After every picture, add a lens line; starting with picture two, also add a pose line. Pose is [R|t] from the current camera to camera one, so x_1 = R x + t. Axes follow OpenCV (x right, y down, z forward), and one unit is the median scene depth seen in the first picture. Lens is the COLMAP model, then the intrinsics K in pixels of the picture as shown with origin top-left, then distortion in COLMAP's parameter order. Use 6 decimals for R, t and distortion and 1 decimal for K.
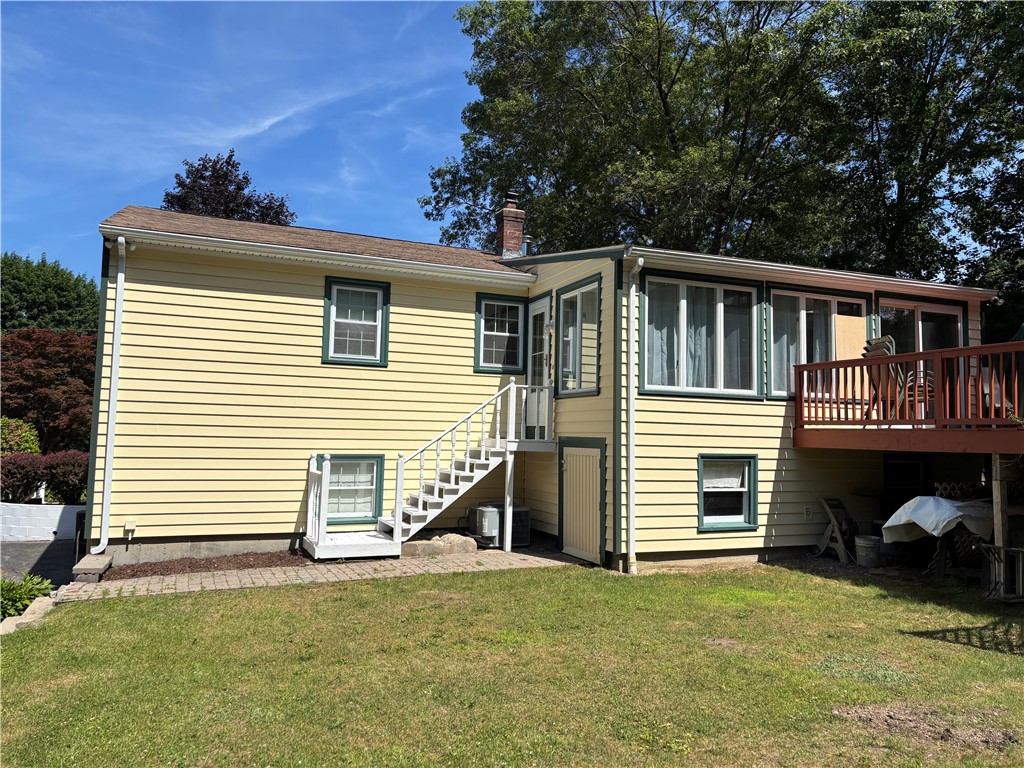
lens RADIAL K [[769.0, 0, 512.0], [0, 769.0, 384.0], [0, 0, 1]] dist [0.122737, -0.220695]
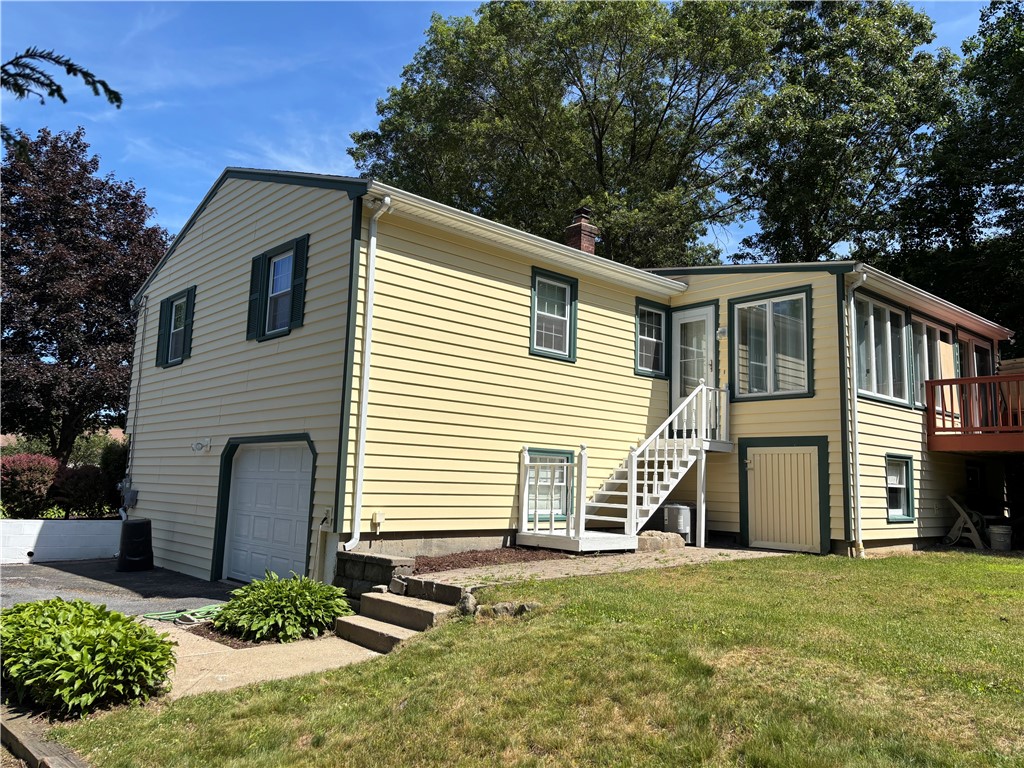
lens RADIAL K [[769.0, 0, 512.0], [0, 769.0, 384.0], [0, 0, 1]] dist [0.122737, -0.220695]
pose [[0.942002, 0.051218, 0.331677, -0.594289], [-0.034036, 0.997770, -0.057412, 0.067824], [-0.333878, 0.042793, 0.941644, 0.102112]]
